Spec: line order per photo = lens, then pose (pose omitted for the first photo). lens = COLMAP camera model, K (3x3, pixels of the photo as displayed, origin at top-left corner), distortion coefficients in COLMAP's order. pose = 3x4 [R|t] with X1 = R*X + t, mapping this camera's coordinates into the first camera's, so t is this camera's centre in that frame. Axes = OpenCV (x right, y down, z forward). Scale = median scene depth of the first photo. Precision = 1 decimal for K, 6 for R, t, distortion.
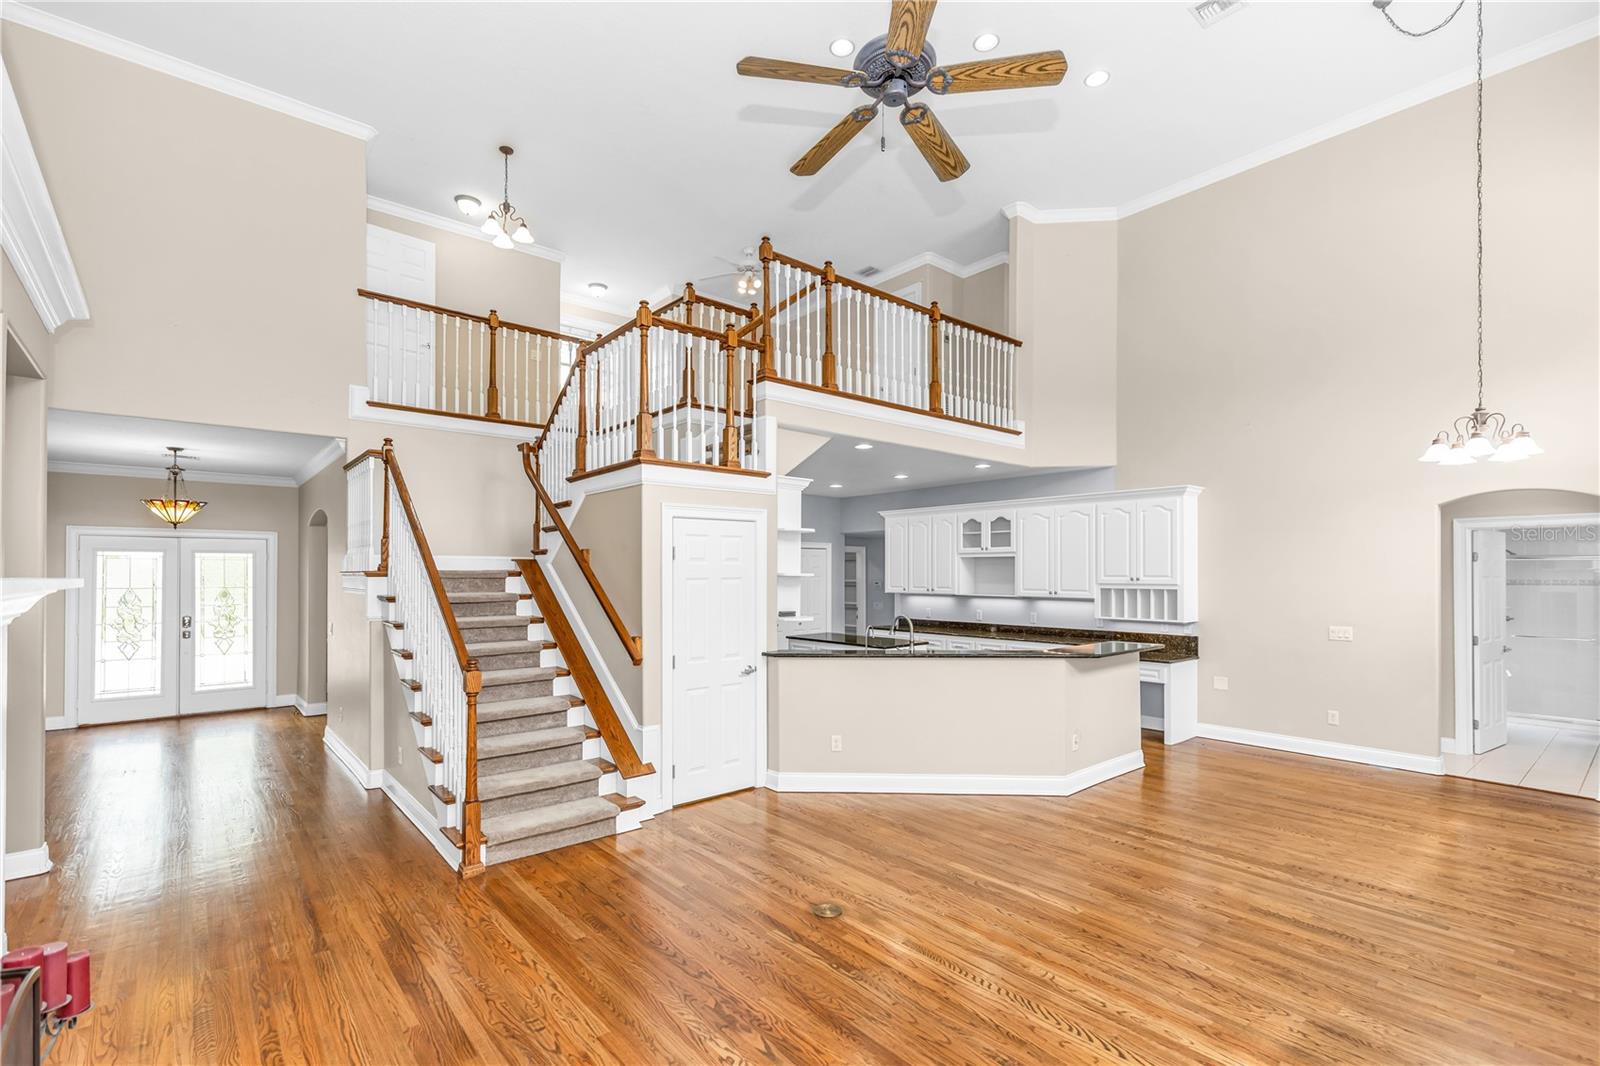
lens RADIAL K [[722.1, 0, 796.6], [0, 722.1, 567.4], [0, 0, 1]] dist [-0.000483, 0.001152]
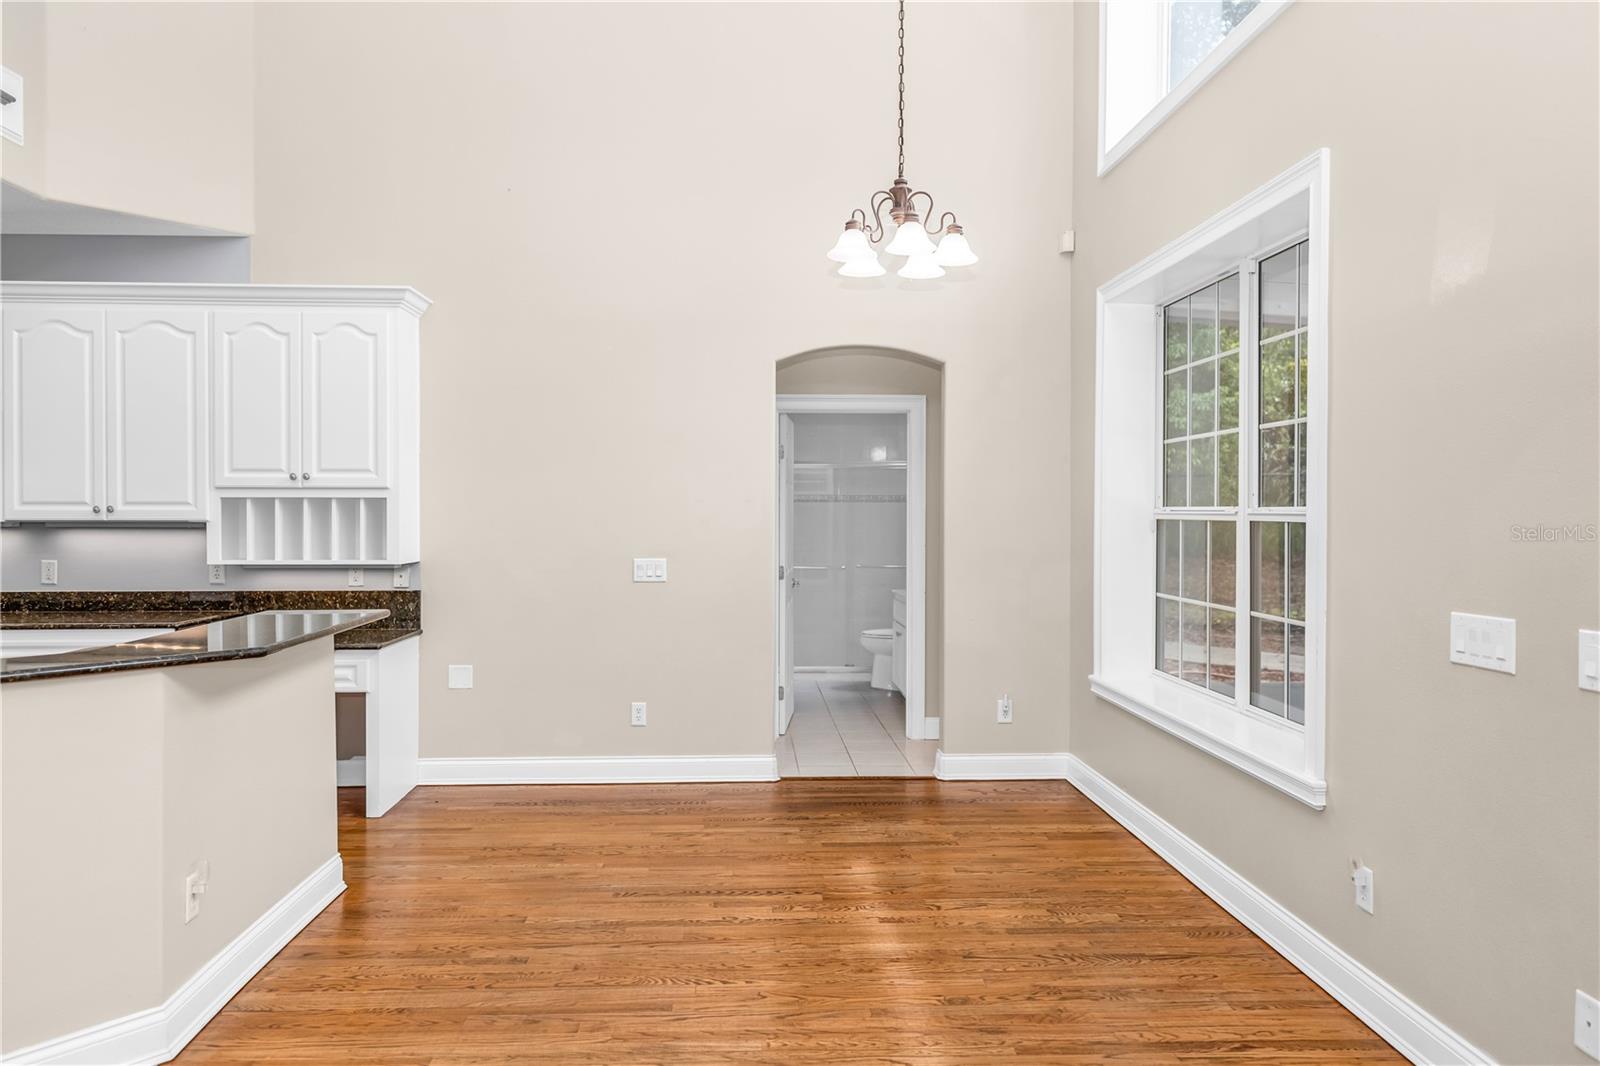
lens RADIAL K [[1090.4, 0, 796.5], [0, 1090.4, 522.9], [0, 0, 1]] dist [-0.010273, 0.000239]
pose [[0.603550, -0.009509, 0.797269, 0.124622], [-0.007191, 0.999823, 0.017368, 0.039431], [-0.797293, -0.016216, 0.603375, 0.395577]]
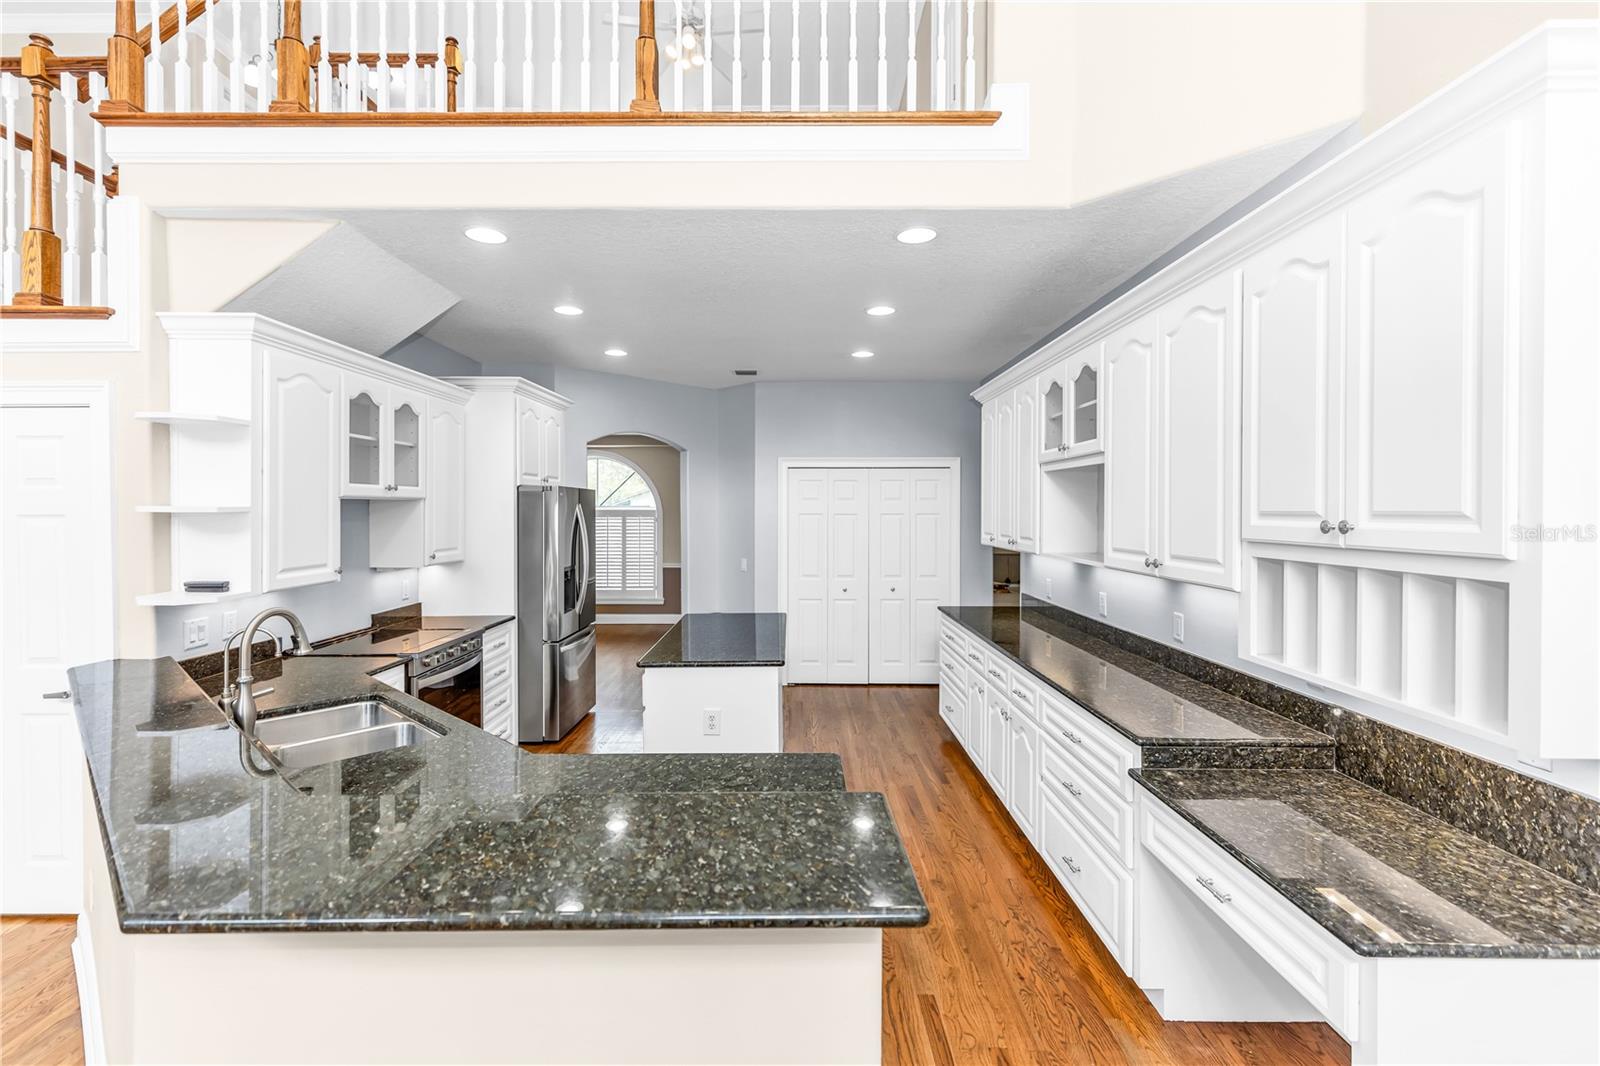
lens RADIAL K [[722.1, 0, 769.0], [0, 722.1, 512.8], [0, 0, 1]] dist [-0.000483, 0.001152]
pose [[0.755608, 0.002950, -0.655017, 0.606794], [0.004976, 0.999935, 0.010244, 0.009486], [0.655005, -0.011000, 0.755545, 0.860483]]
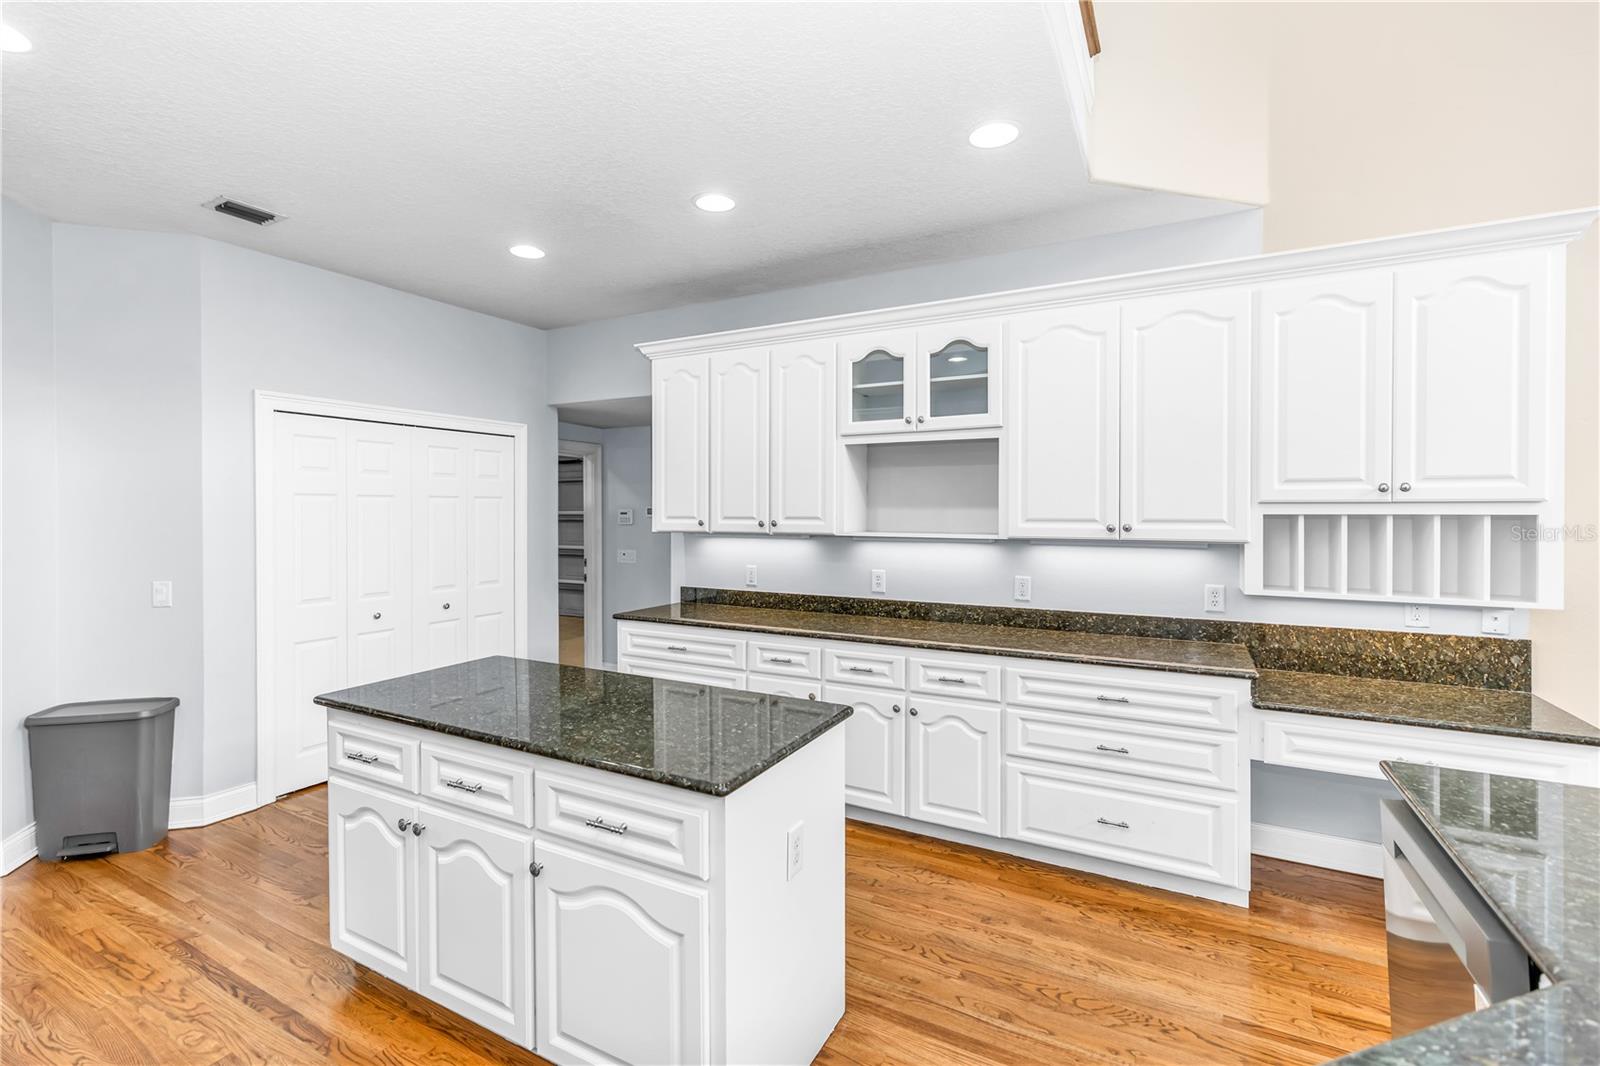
lens RADIAL K [[722.1, 0, 807.4], [0, 722.1, 512.1], [0, 0, 1]] dist [-0.000483, 0.001152]
pose [[0.926754, -0.000778, 0.375668, 0.079222], [-0.003212, 0.999945, 0.009994, 0.031983], [-0.375655, -0.010469, 0.926701, 0.973413]]
